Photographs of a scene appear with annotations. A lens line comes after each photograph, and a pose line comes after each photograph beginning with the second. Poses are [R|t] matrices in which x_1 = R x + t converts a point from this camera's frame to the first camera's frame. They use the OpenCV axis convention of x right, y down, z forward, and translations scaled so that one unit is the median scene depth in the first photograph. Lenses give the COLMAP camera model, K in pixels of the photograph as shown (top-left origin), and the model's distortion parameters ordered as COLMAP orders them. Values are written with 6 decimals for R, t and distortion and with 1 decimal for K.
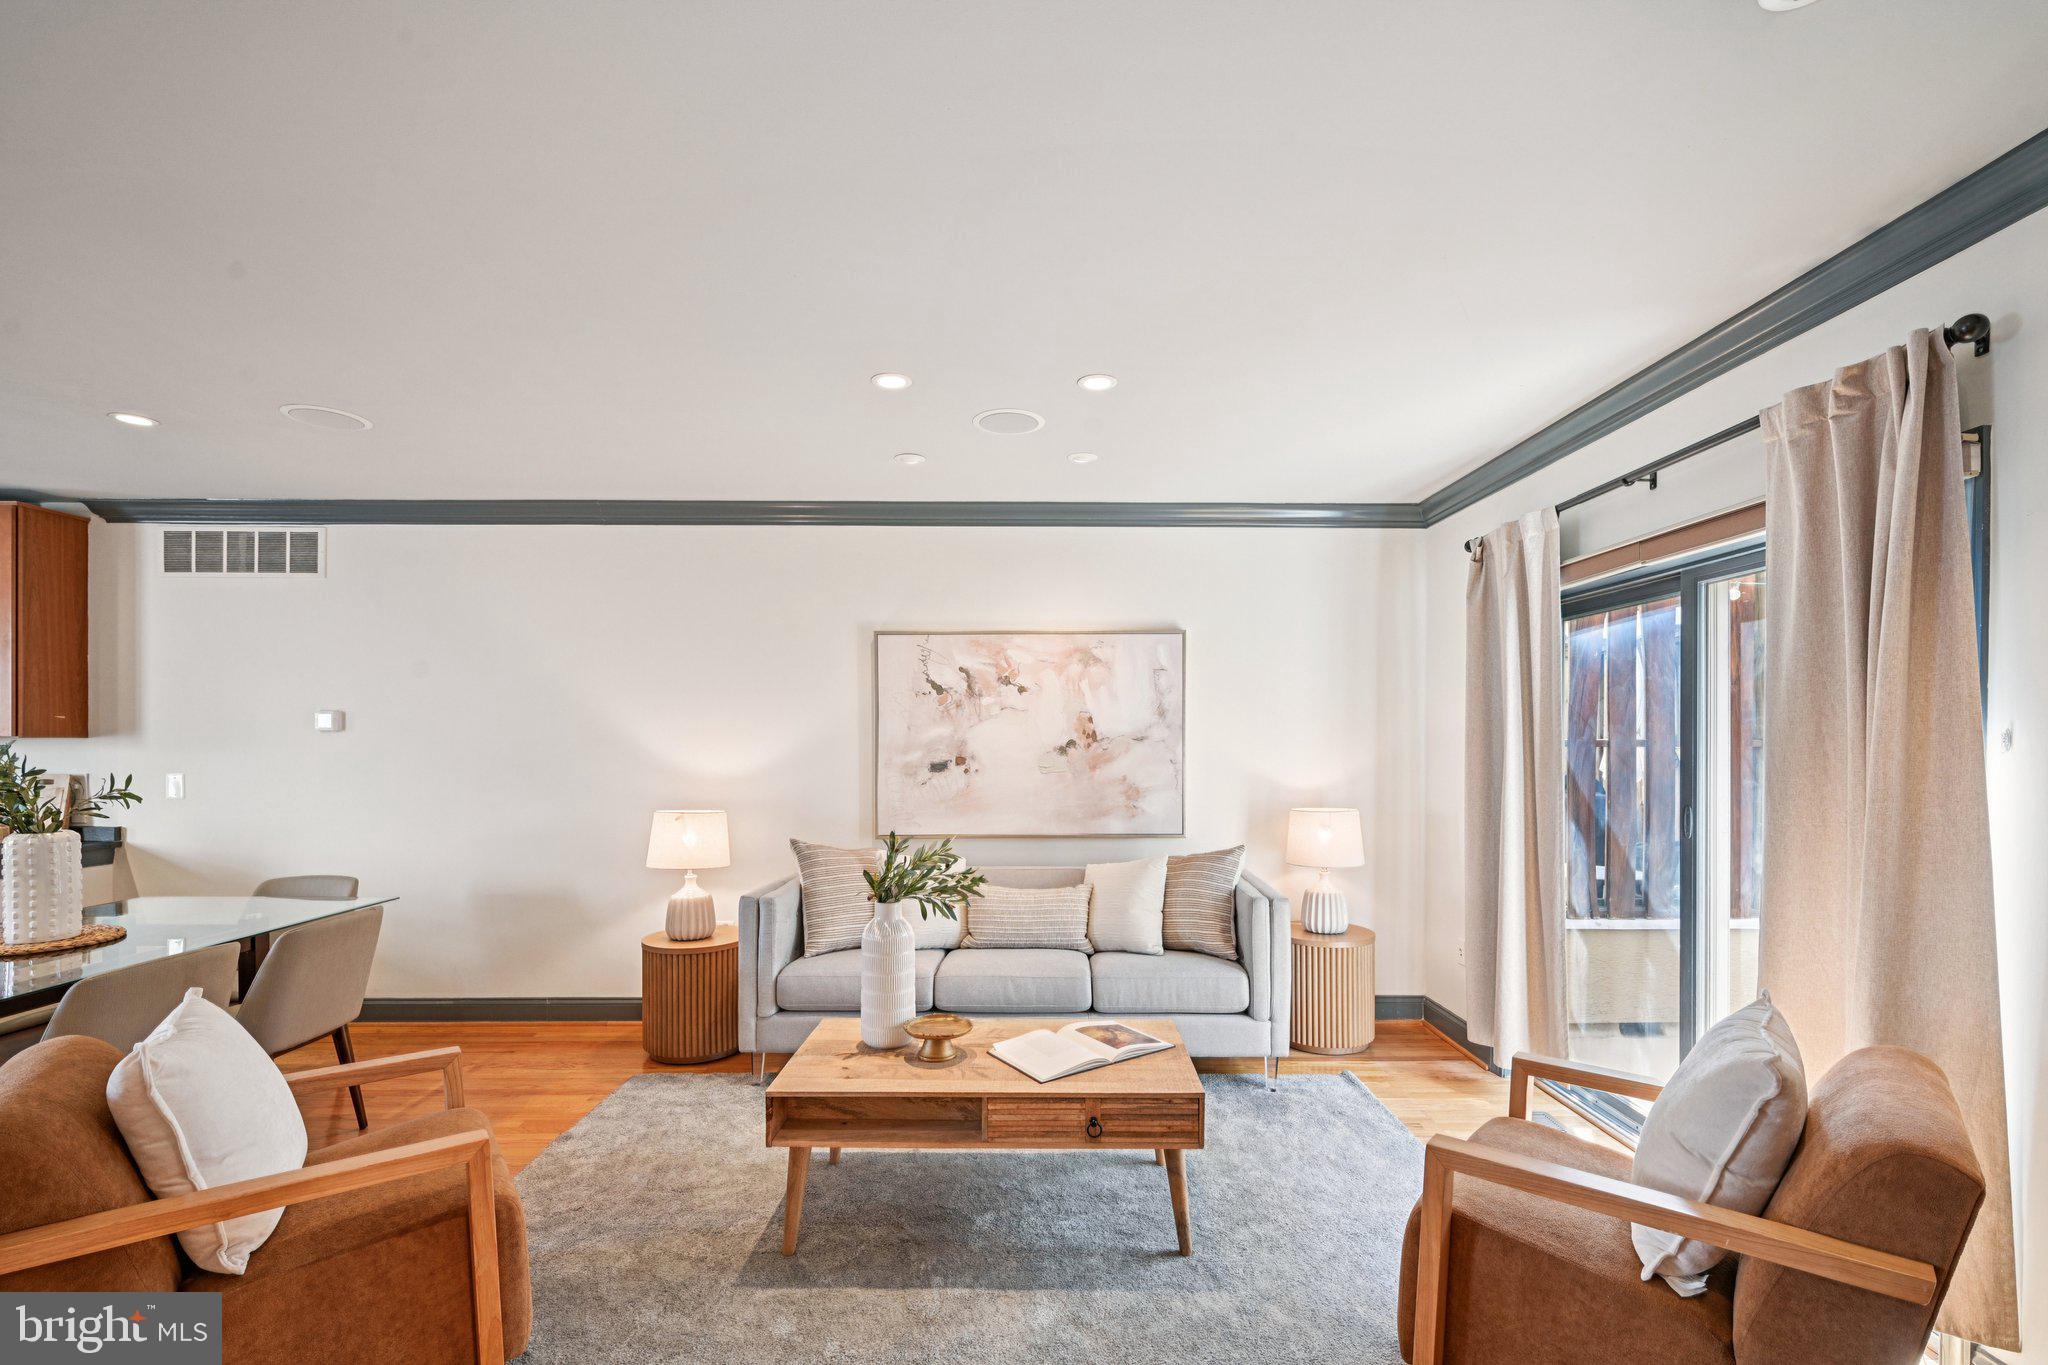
lens RADIAL K [[899.7, 0, 1038.2], [0, 899.7, 746.1], [0, 0, 1]] dist [0.000001, 0.000682]
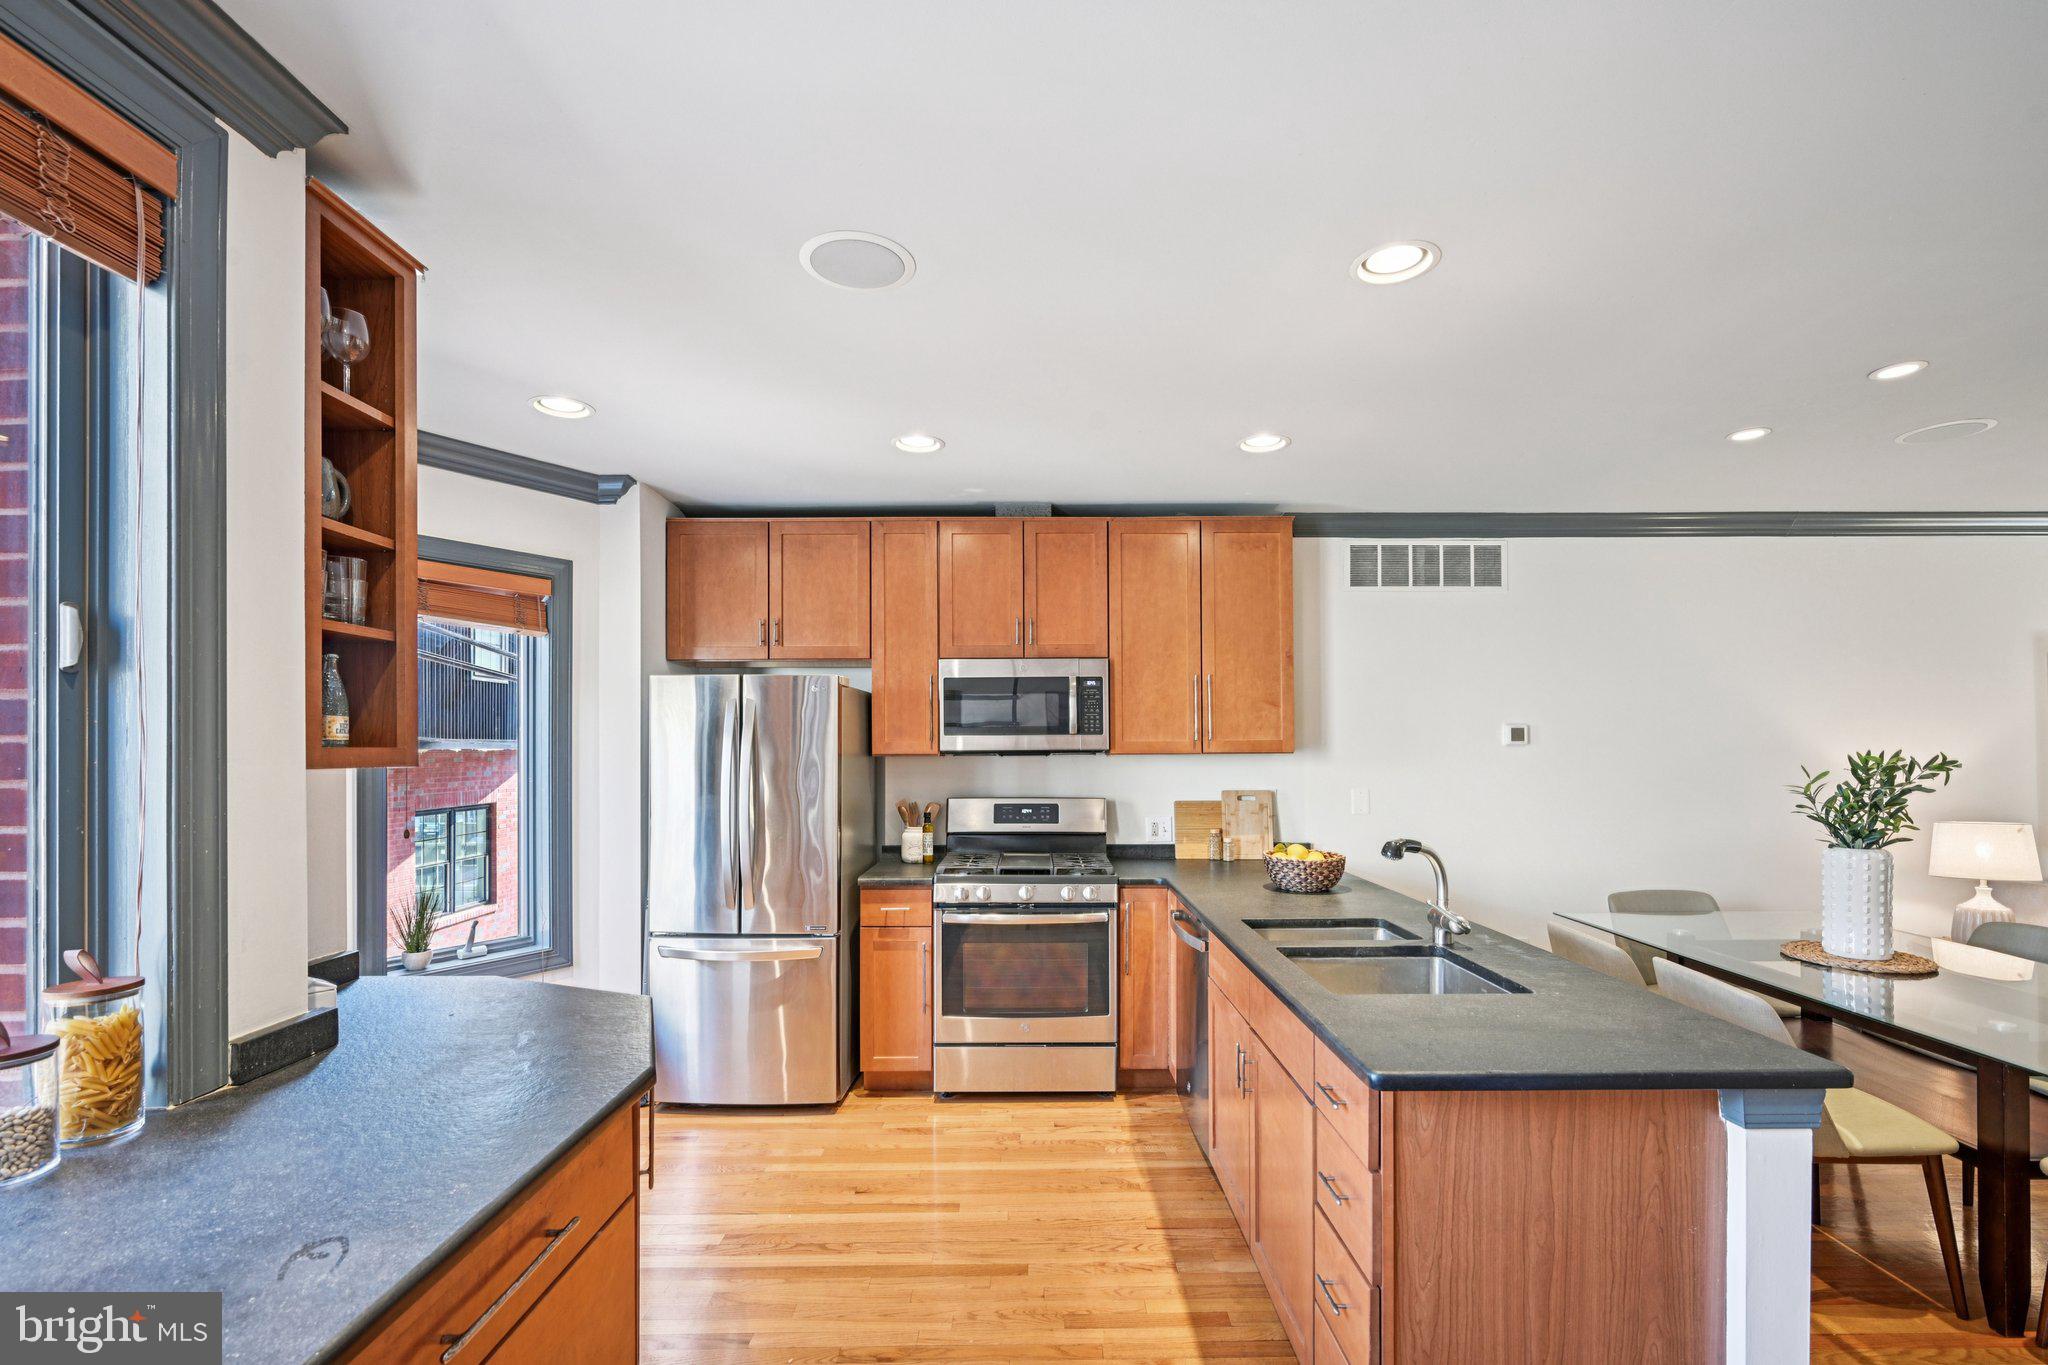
lens RADIAL K [[899.7, 0, 1046.2], [0, 899.7, 744.5], [0, 0, 1]] dist [0.000001, 0.000682]
pose [[0.999969, -0.007168, 0.003149, -1.316464], [0.007201, 0.999917, -0.010662, -0.010177], [-0.003072, 0.010684, 0.999938, 0.008069]]
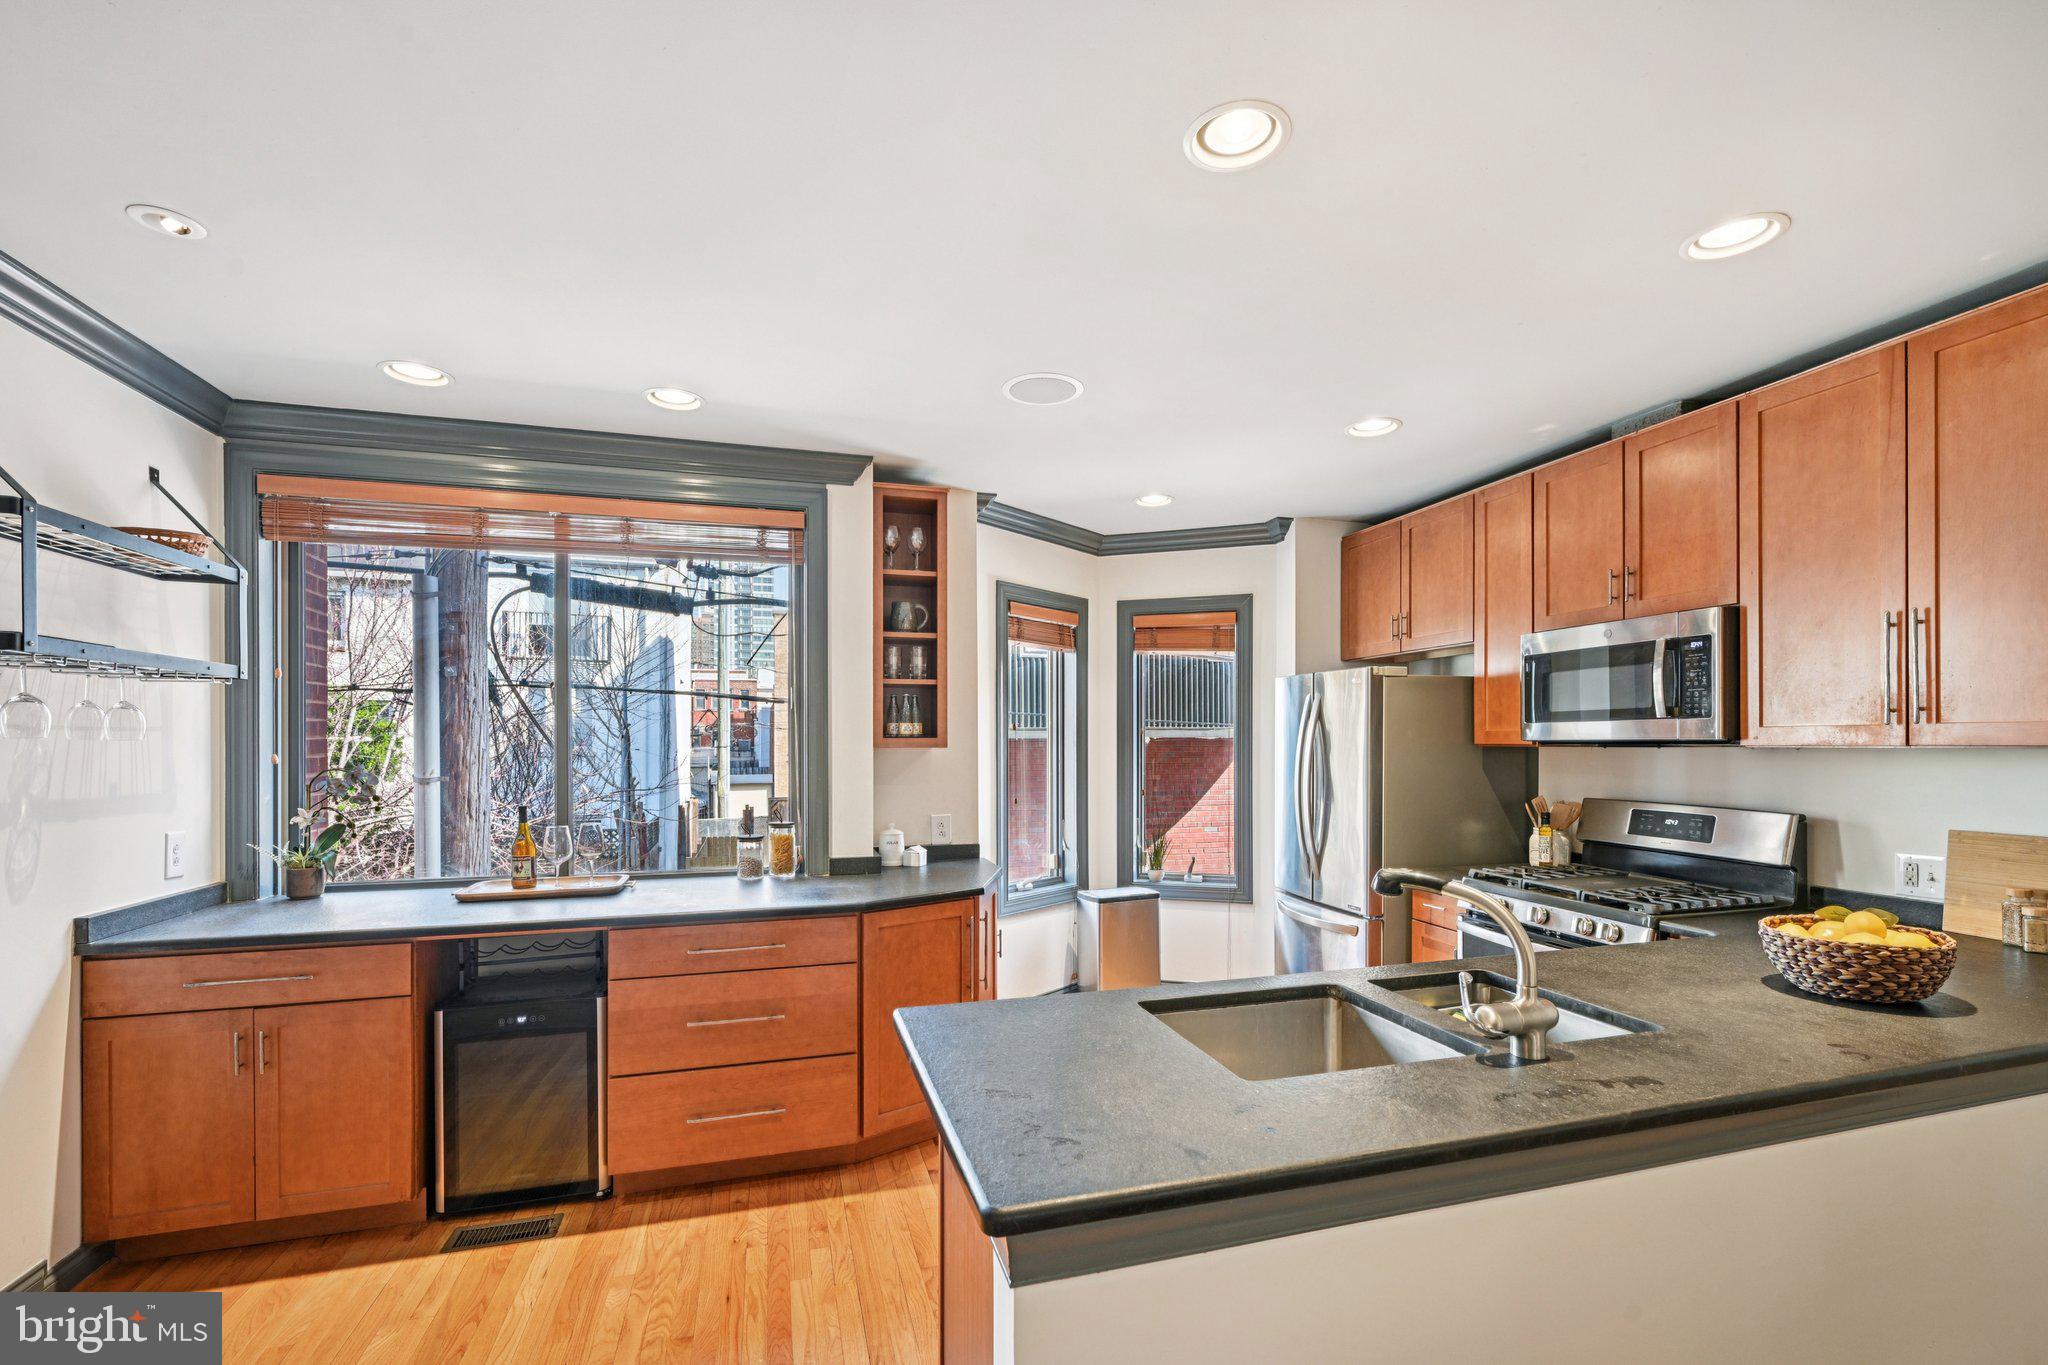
lens RADIAL K [[899.7, 0, 1034.6], [0, 899.7, 734.7], [0, 0, 1]] dist [0.000001, 0.000682]
pose [[0.274555, -0.009411, -0.961525, -0.784192], [-0.003409, 0.999936, -0.010760, -0.009099], [0.961565, 0.006232, 0.274506, 0.292276]]
